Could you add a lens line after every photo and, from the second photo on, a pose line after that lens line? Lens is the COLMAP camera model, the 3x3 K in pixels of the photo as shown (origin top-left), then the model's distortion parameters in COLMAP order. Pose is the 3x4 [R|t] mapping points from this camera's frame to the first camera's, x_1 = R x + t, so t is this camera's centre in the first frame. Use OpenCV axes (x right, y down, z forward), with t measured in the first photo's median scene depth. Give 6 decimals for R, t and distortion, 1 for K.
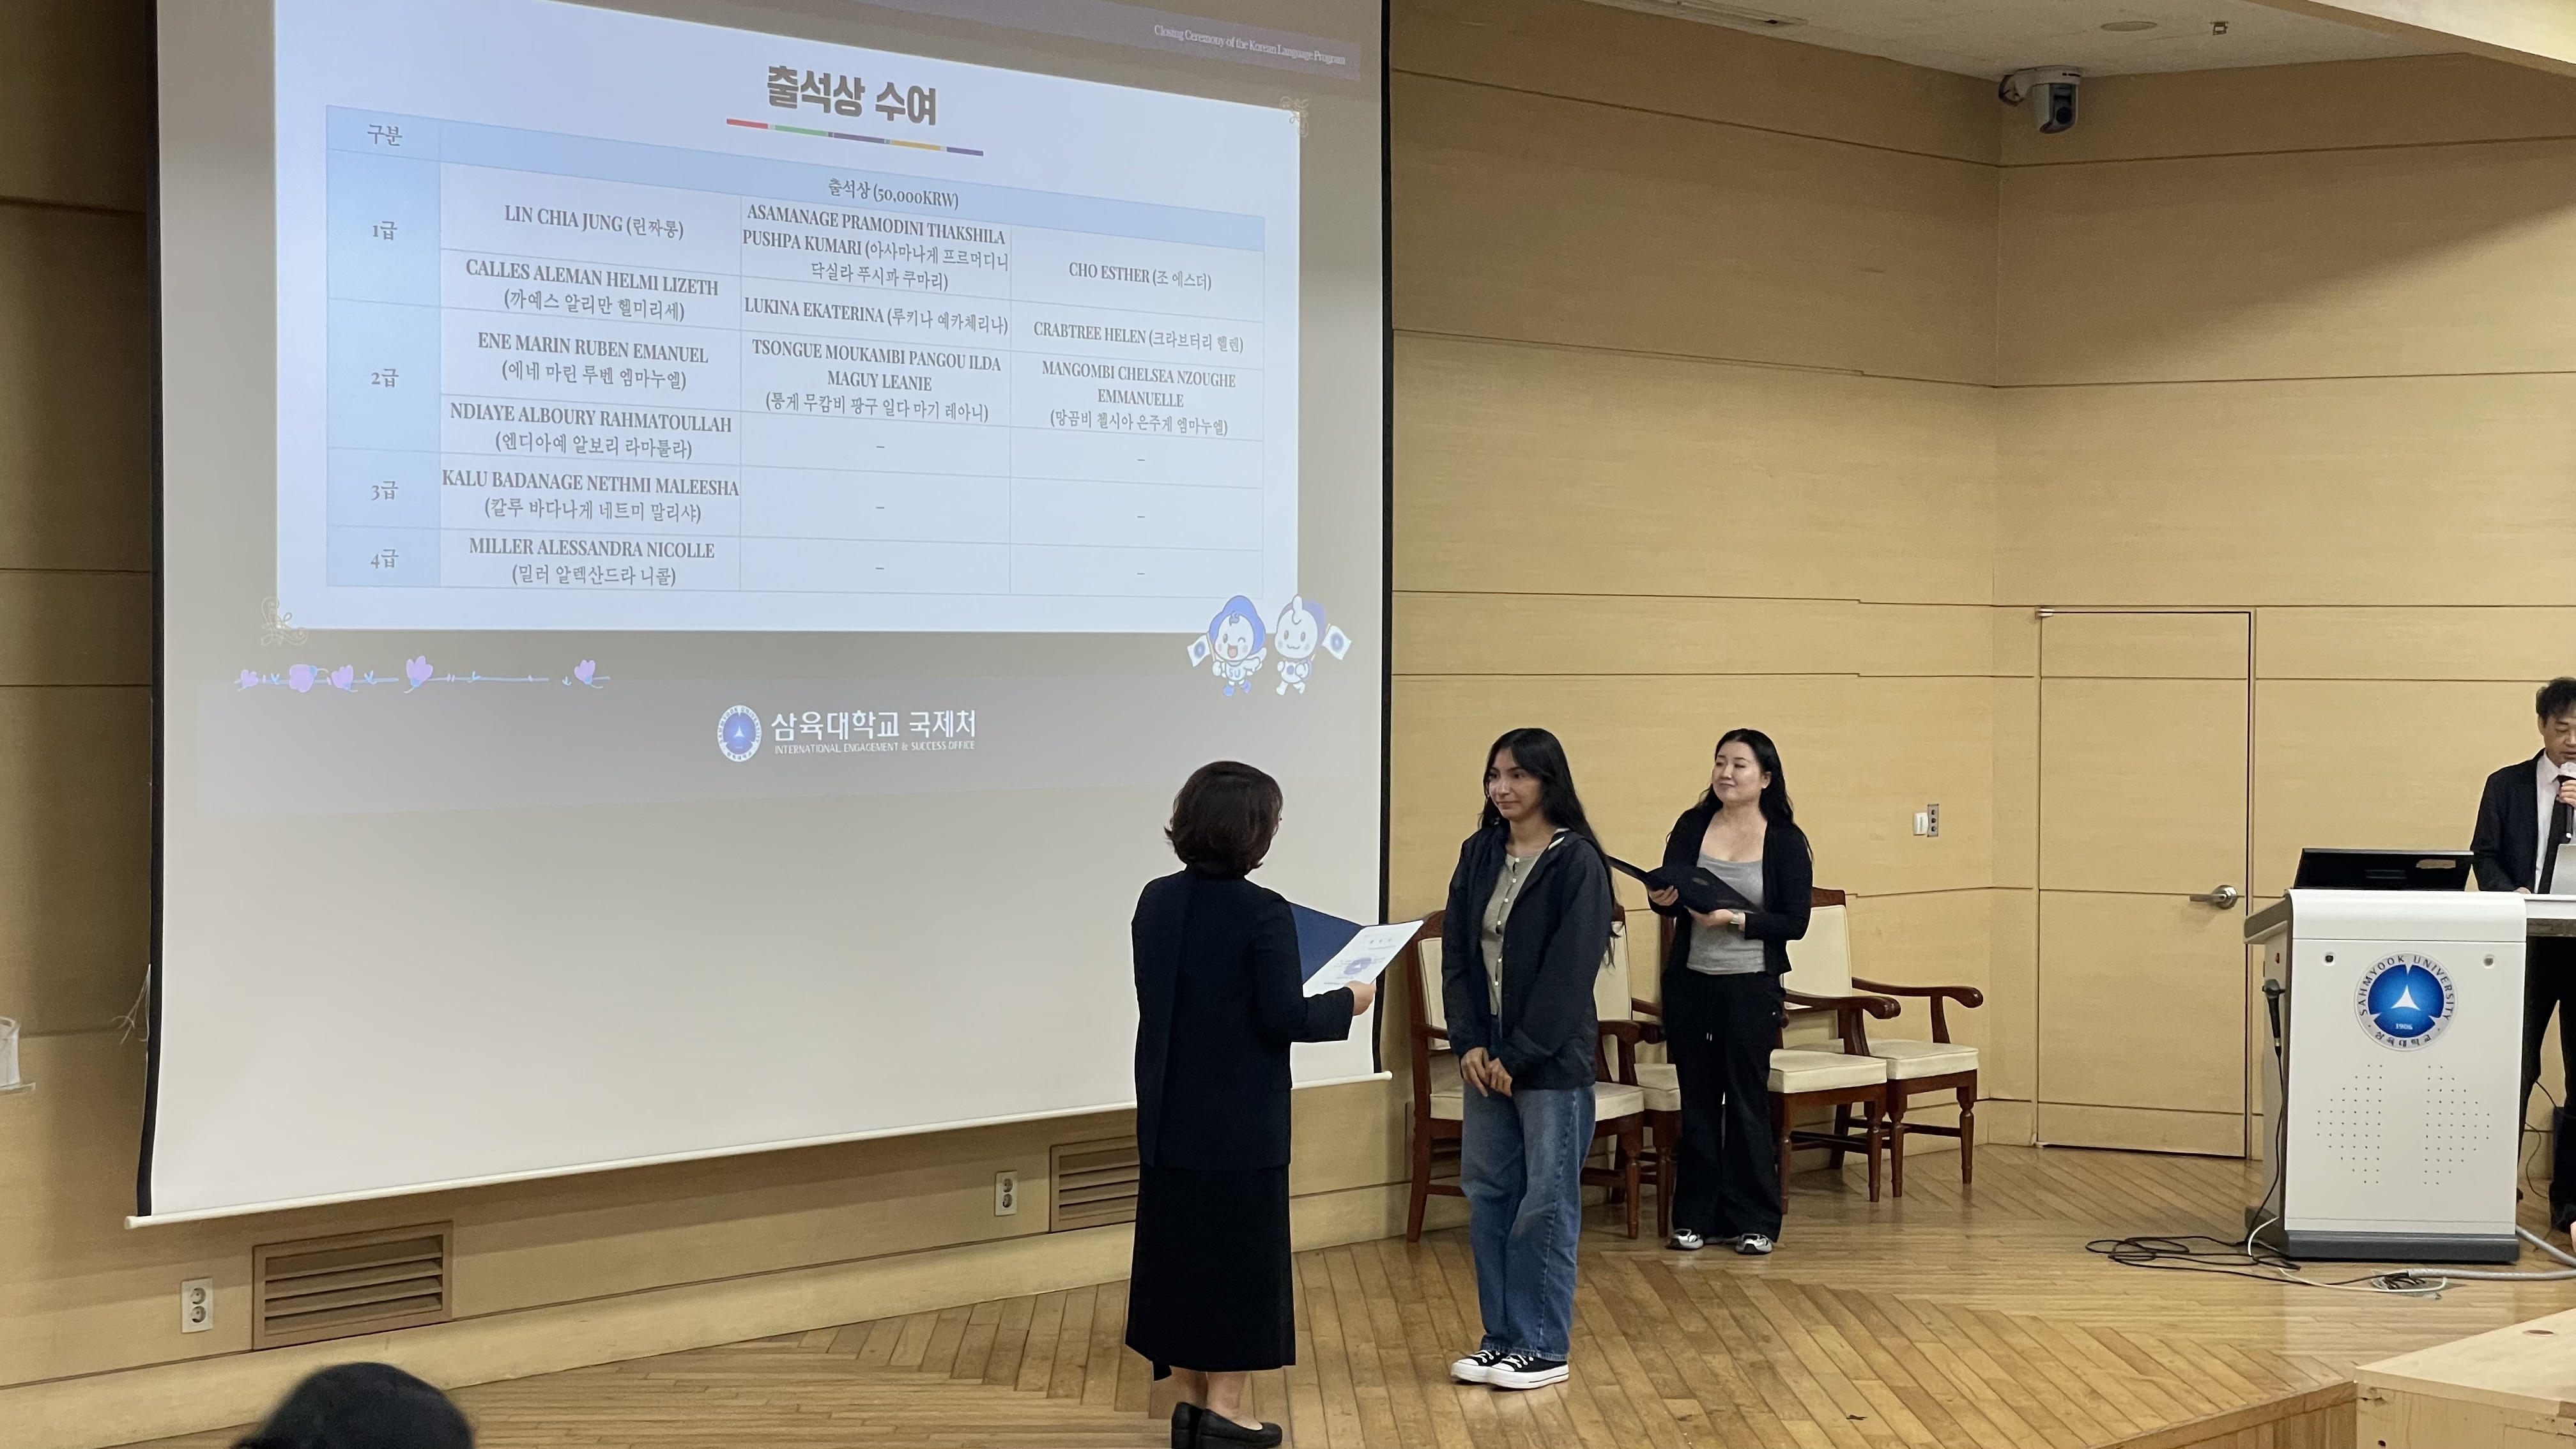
lens RADIAL K [[3807.1, 0, 1237.9], [0, 3807.1, 872.0], [0, 0, 1]] dist [0.116357, -0.157162]
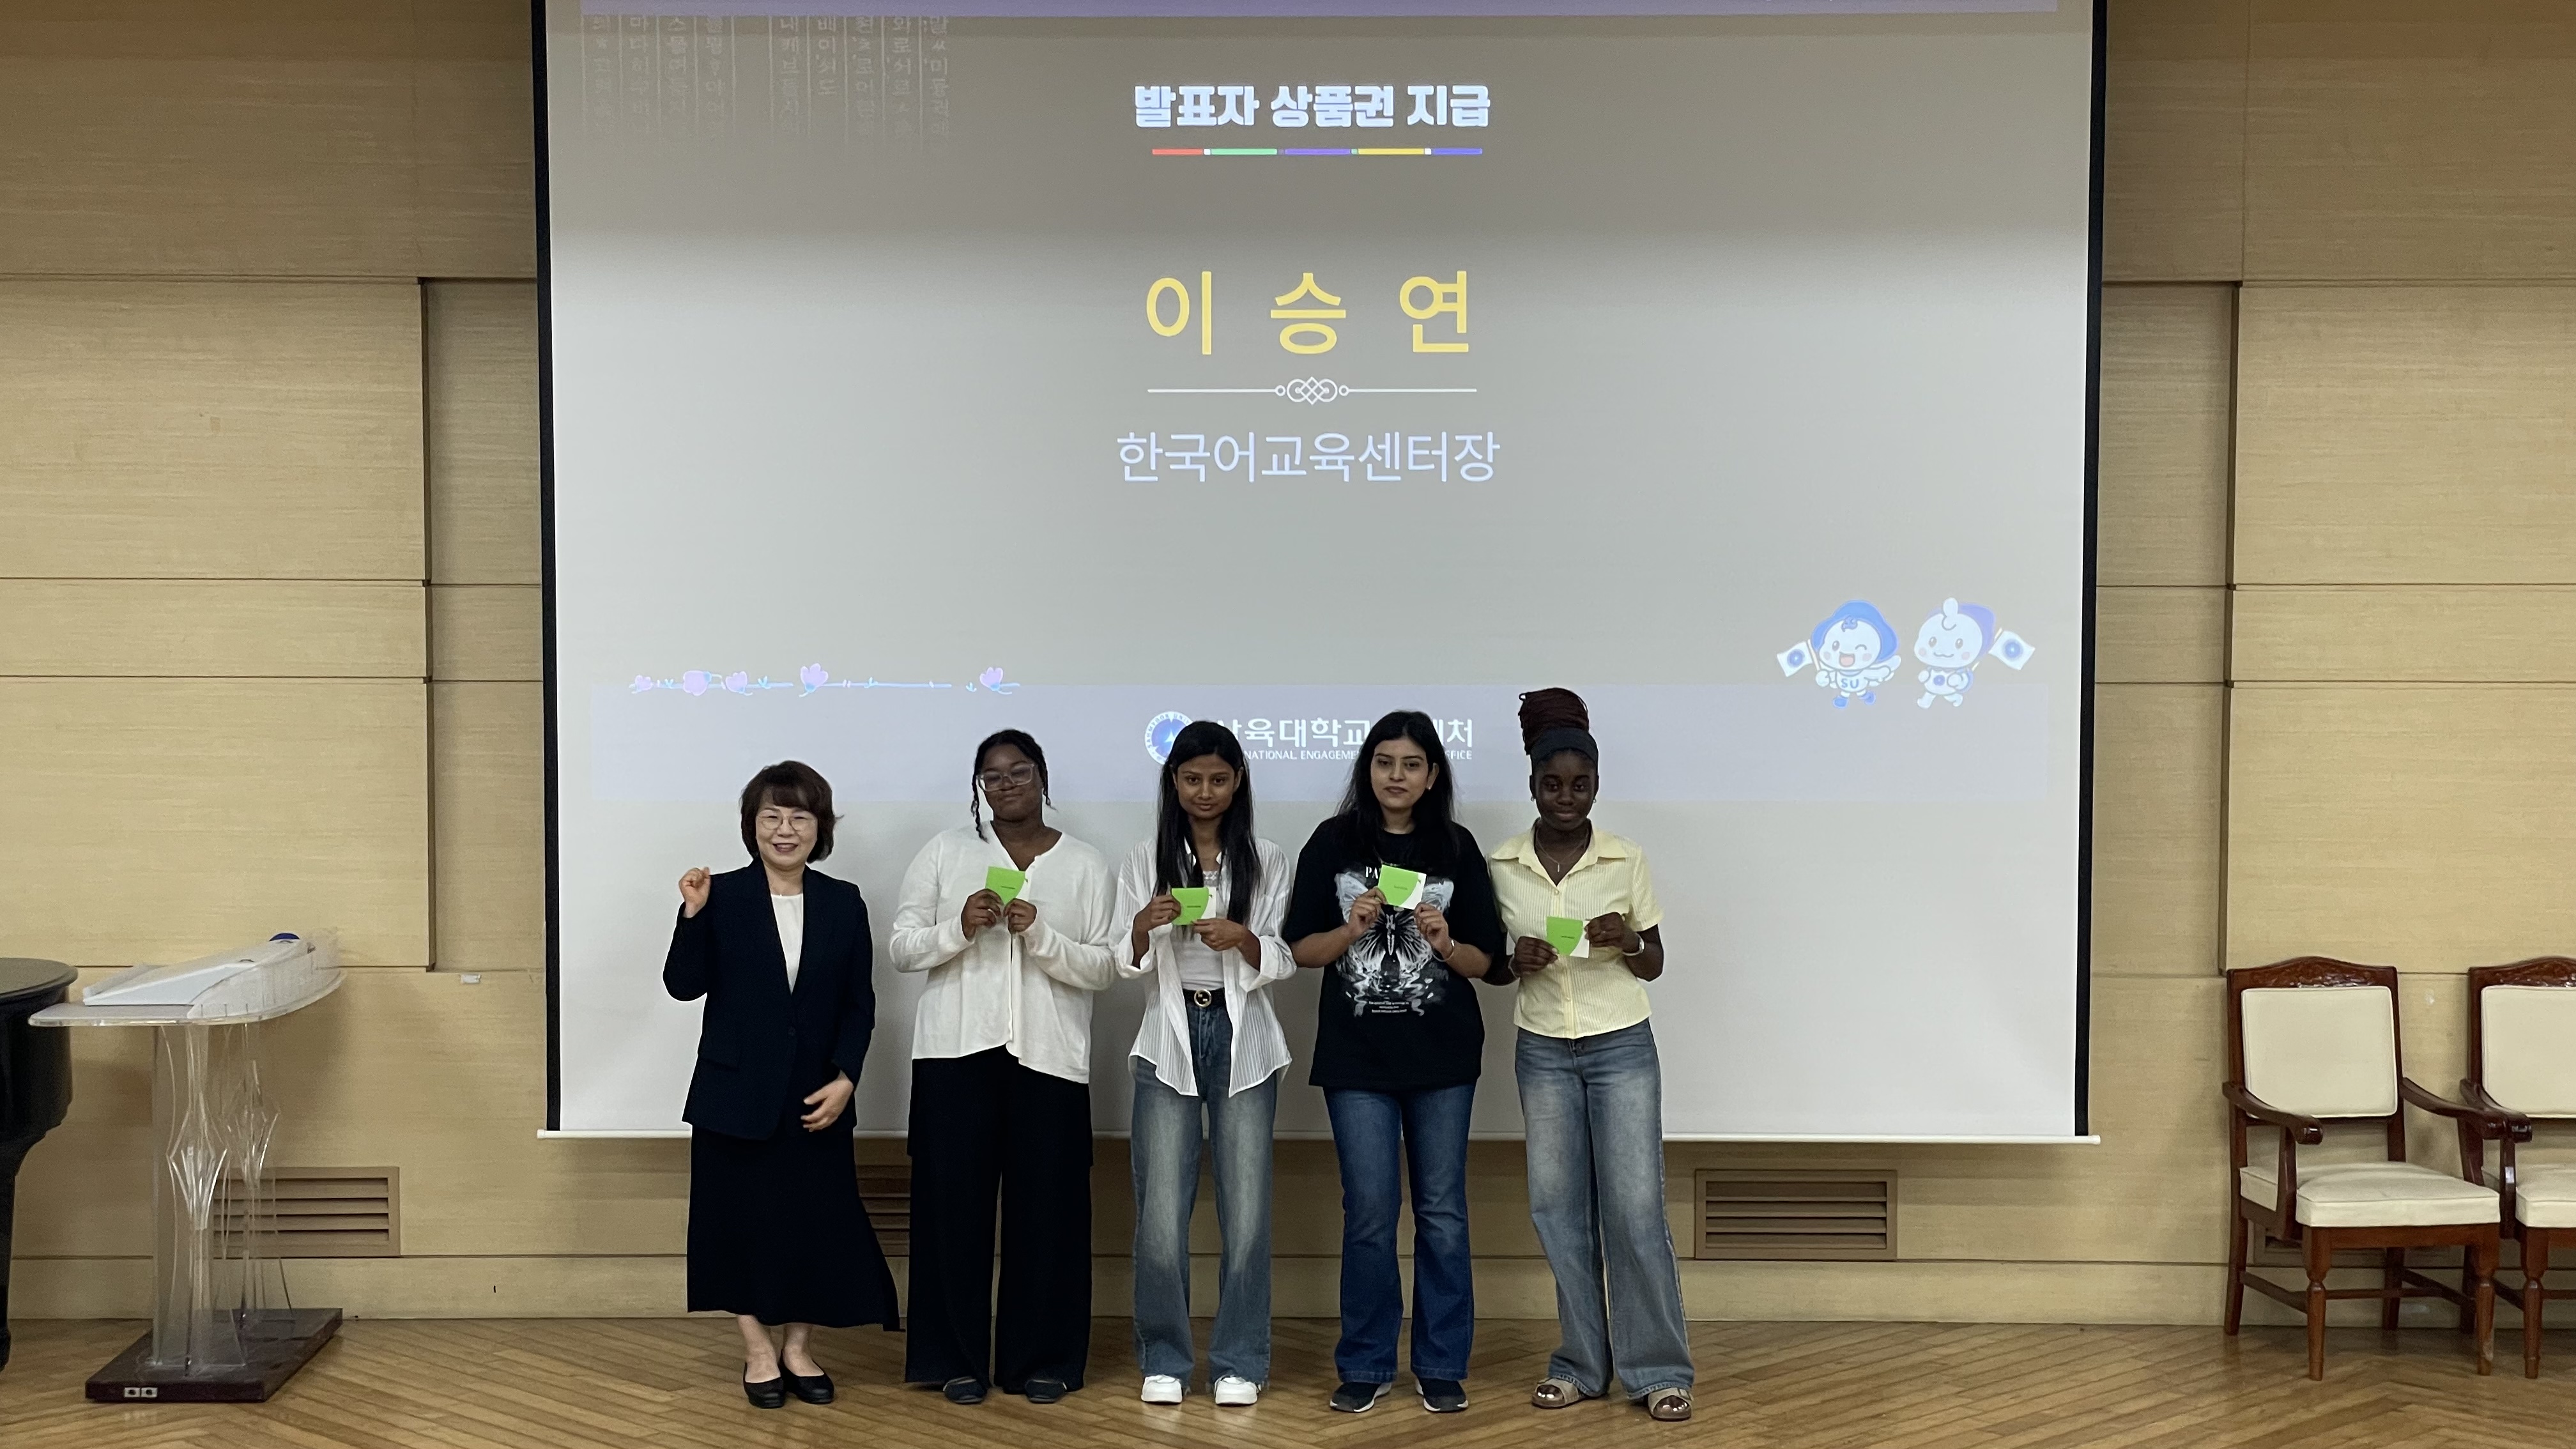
lens RADIAL K [[3865.9, 0, 1317.4], [0, 3865.9, 728.9], [0, 0, 1]] dist [0.105492, -0.174152]
pose [[0.696977, 0.046880, -0.715560, 0.616409], [-0.042194, 0.998813, 0.024339, -0.062339], [0.715851, 0.013229, 0.698128, 0.269643]]
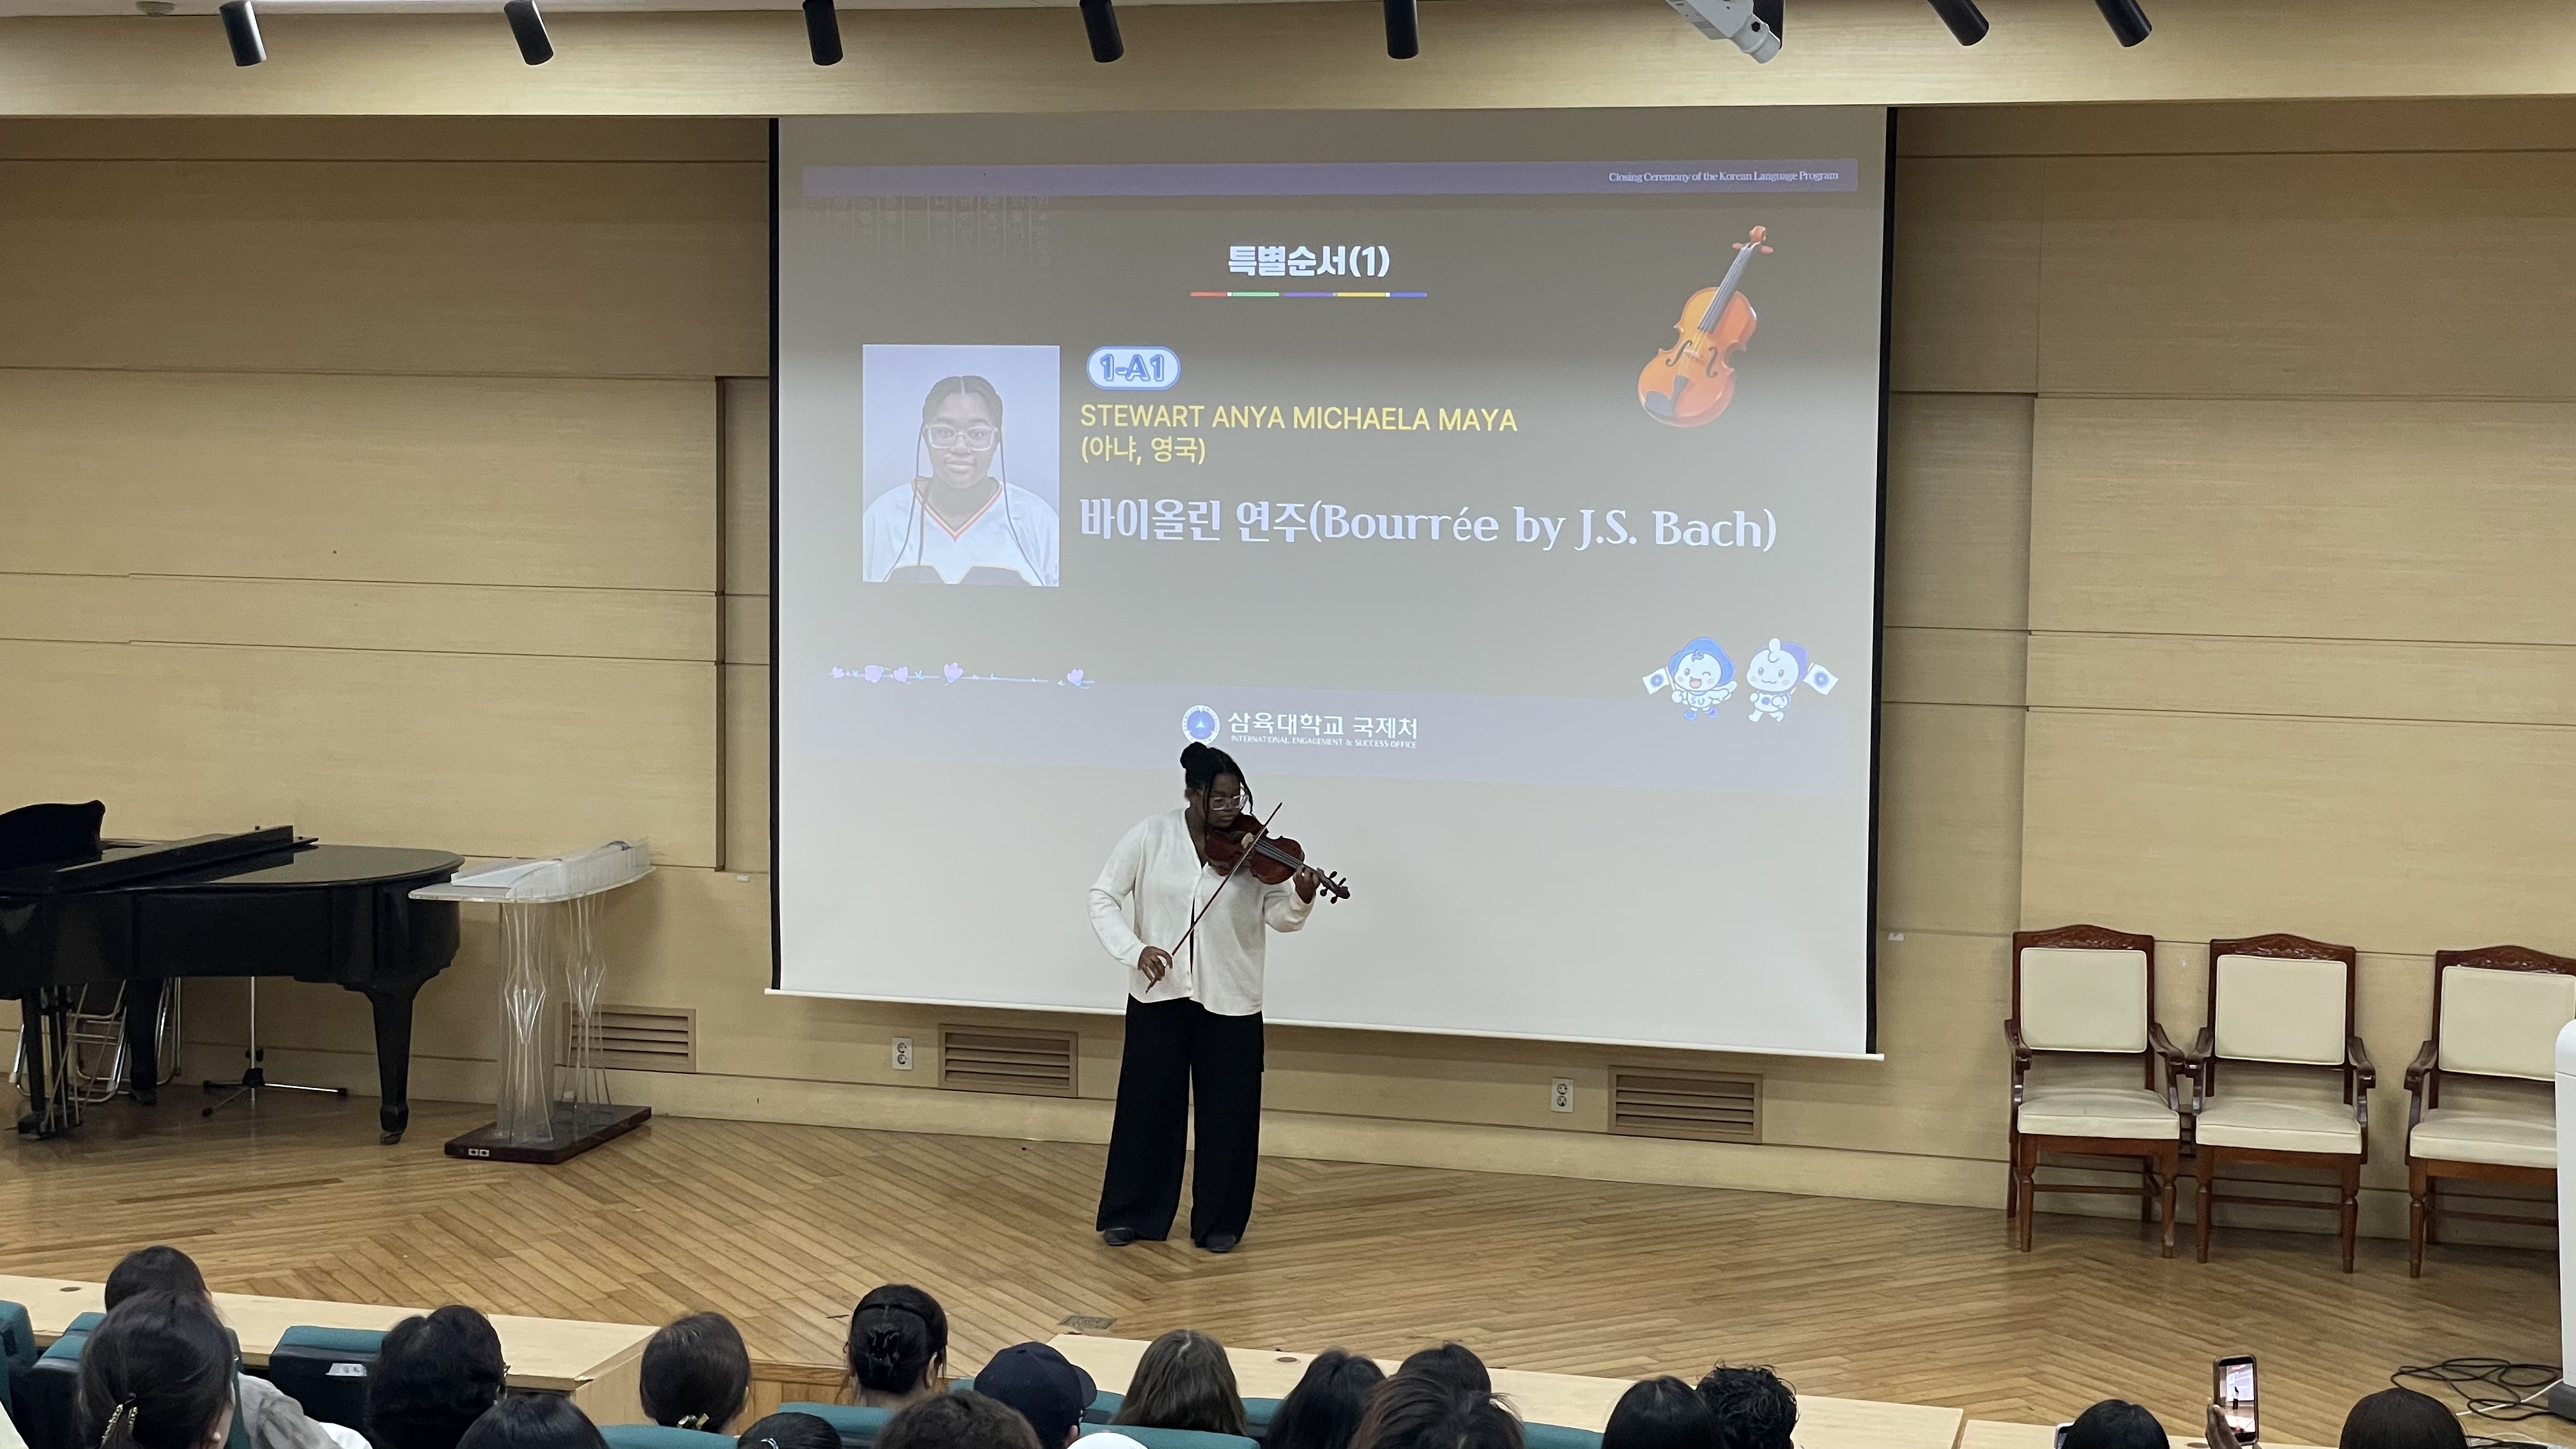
lens RADIAL K [[3803.7, 0, 1286.7], [0, 3803.7, 715.8], [0, 0, 1]] dist [0.056171, 0.013003]
pose [[0.483441, 0.084467, -0.871292, 1.048731], [-0.061093, 0.996162, 0.062675, -0.122409], [0.873243, 0.022930, 0.486746, 0.318069]]
